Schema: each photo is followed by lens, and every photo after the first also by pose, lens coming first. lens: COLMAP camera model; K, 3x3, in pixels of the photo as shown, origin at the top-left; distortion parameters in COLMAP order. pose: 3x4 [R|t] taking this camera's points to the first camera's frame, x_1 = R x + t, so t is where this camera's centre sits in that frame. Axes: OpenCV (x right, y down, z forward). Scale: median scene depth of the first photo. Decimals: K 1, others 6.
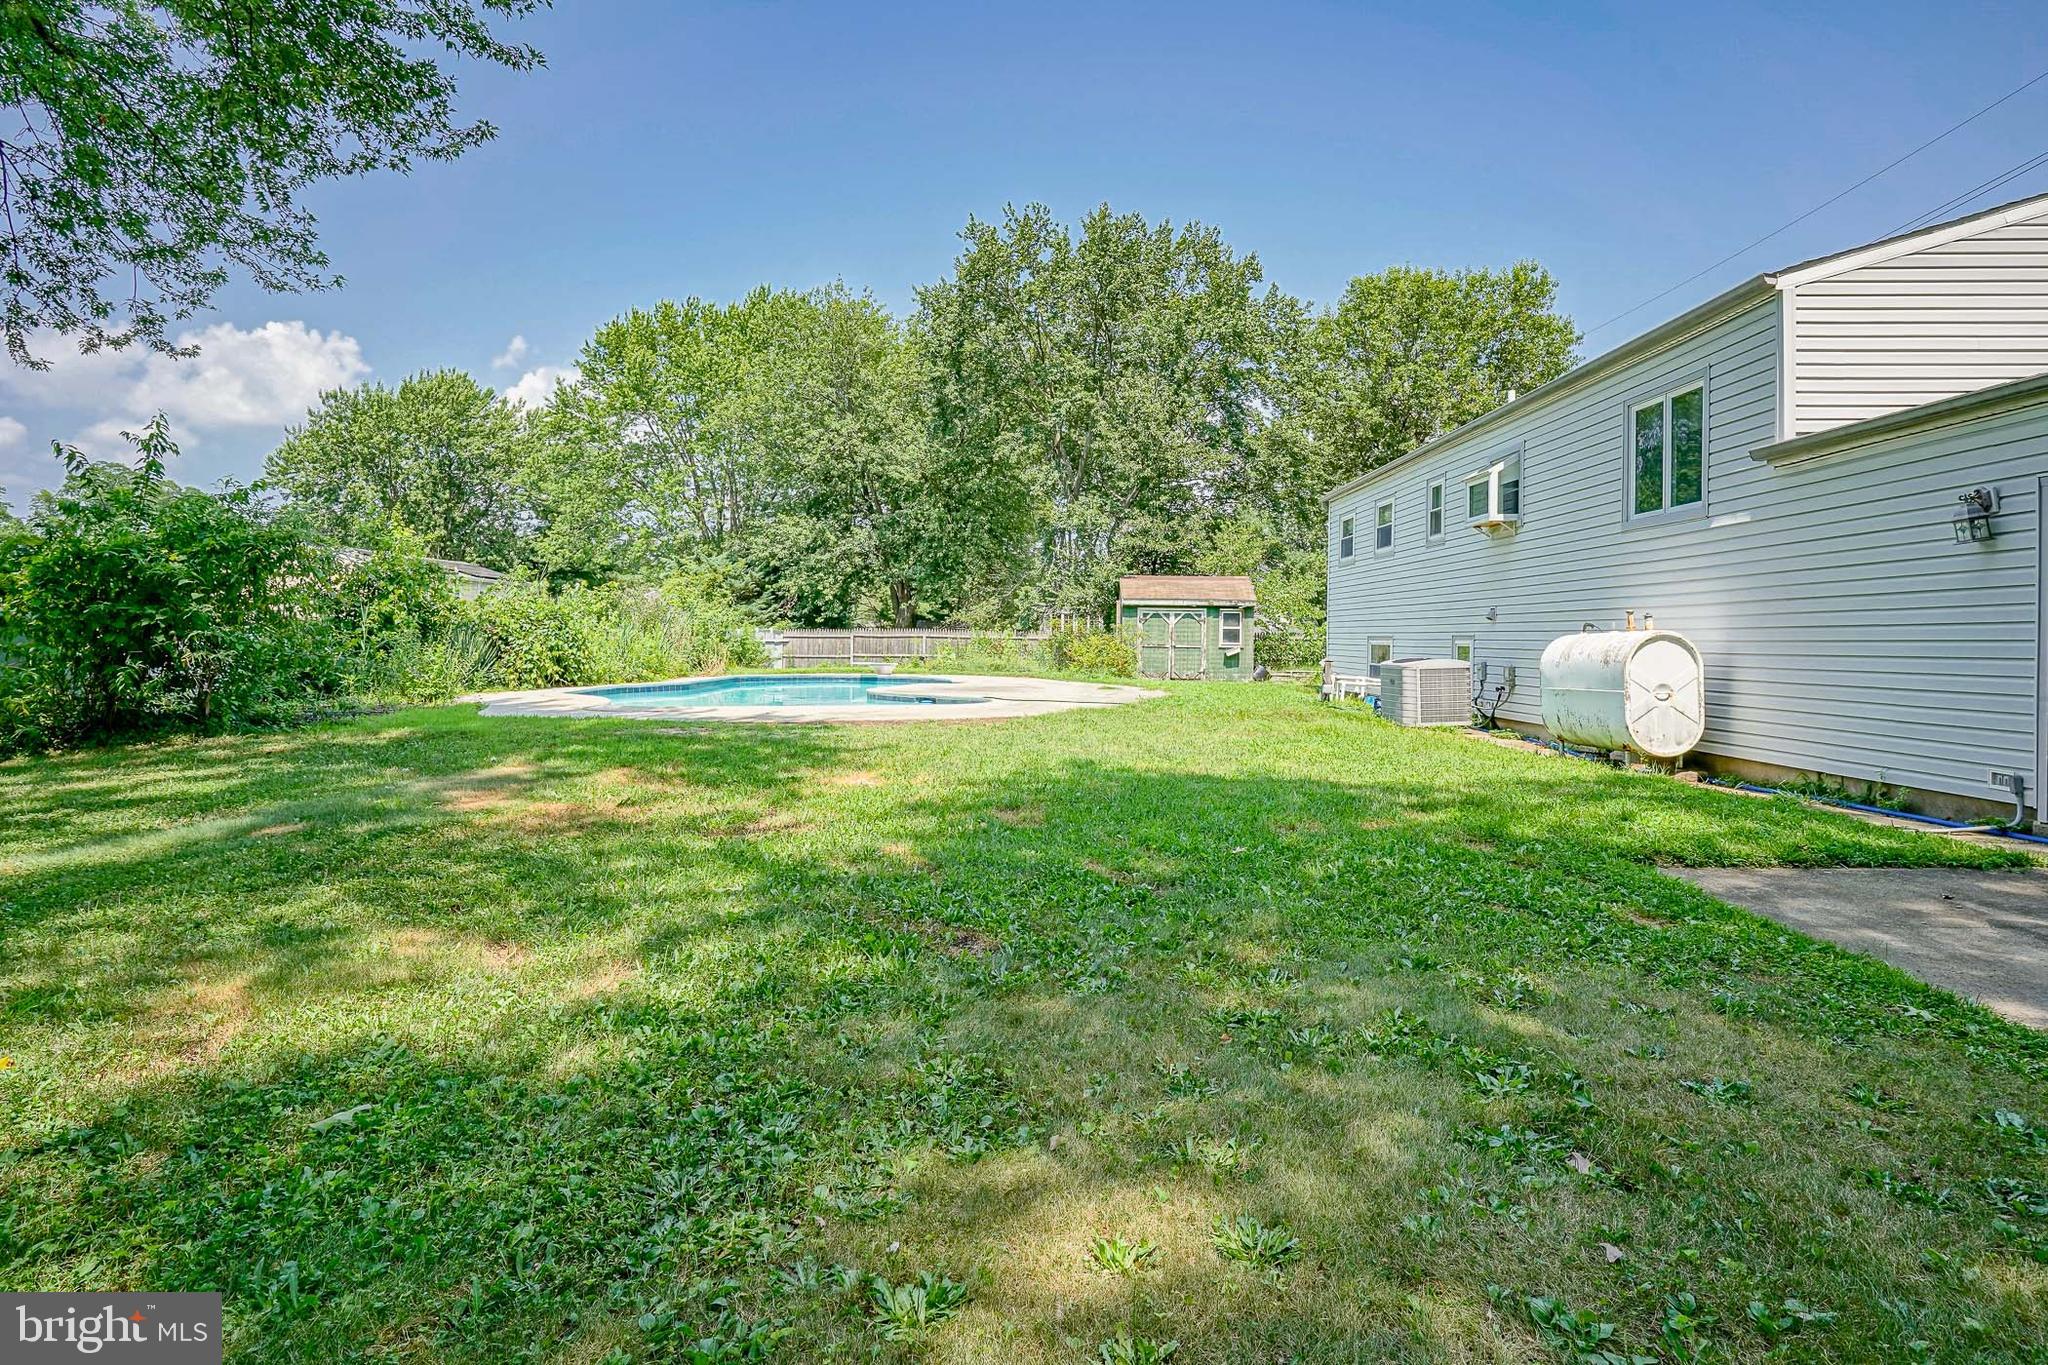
lens RADIAL K [[997.7, 0, 1033.2], [0, 997.7, 680.3], [0, 0, 1]] dist [-0.013298, 0.008525]
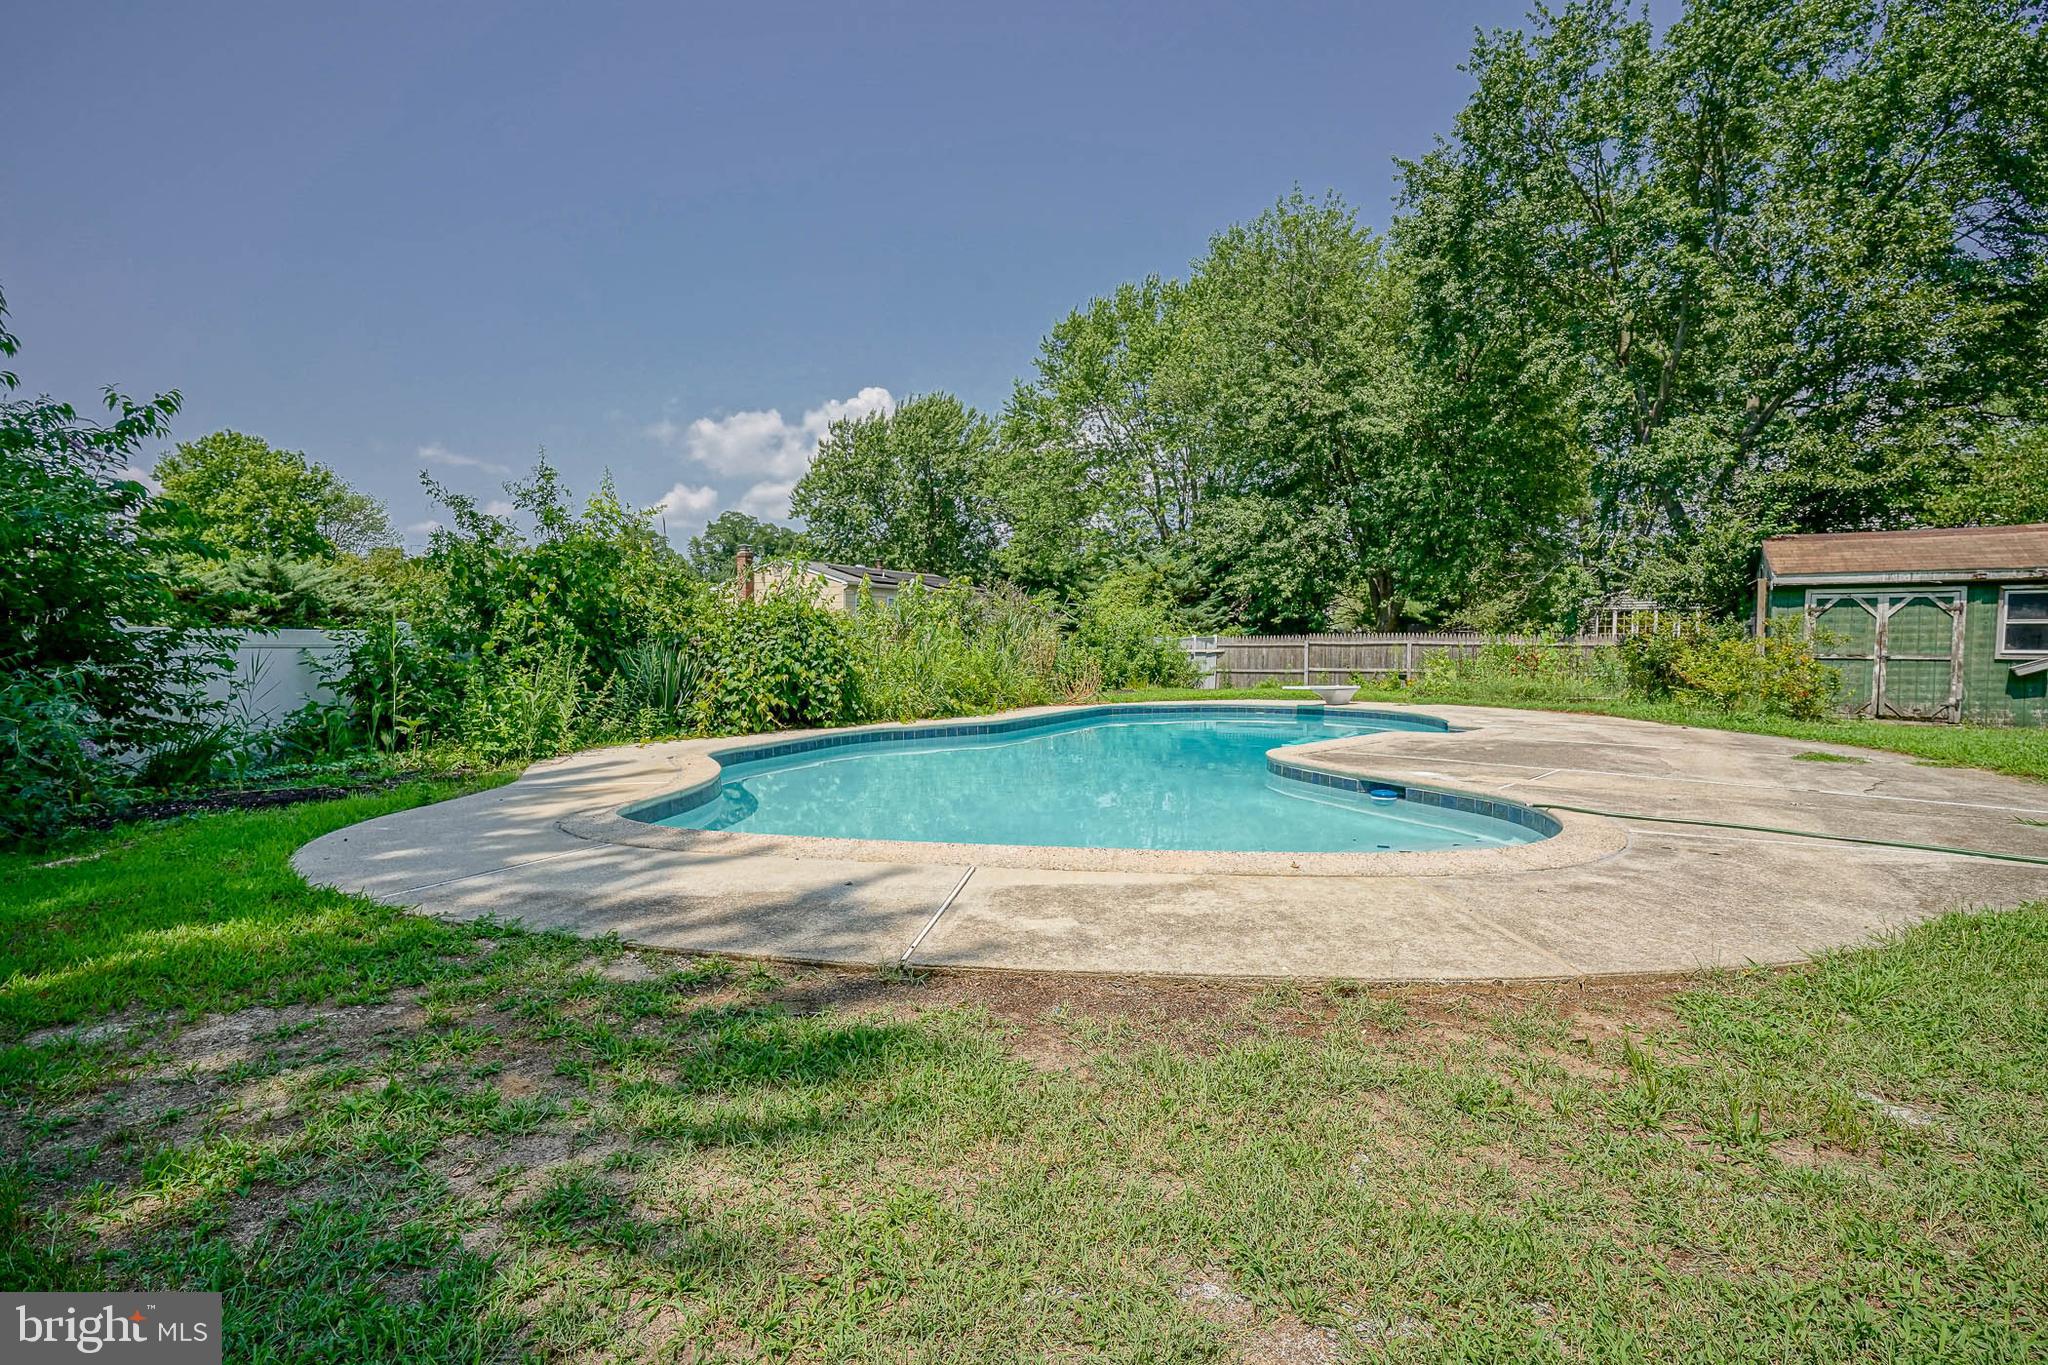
lens RADIAL K [[997.7, 0, 1033.2], [0, 997.7, 680.3], [0, 0, 1]] dist [-0.013298, 0.008525]
pose [[0.887001, 0.007277, -0.461710, -0.015574], [-0.010605, 0.999933, -0.004614, -0.009666], [0.461646, 0.008989, 0.887019, 0.203010]]
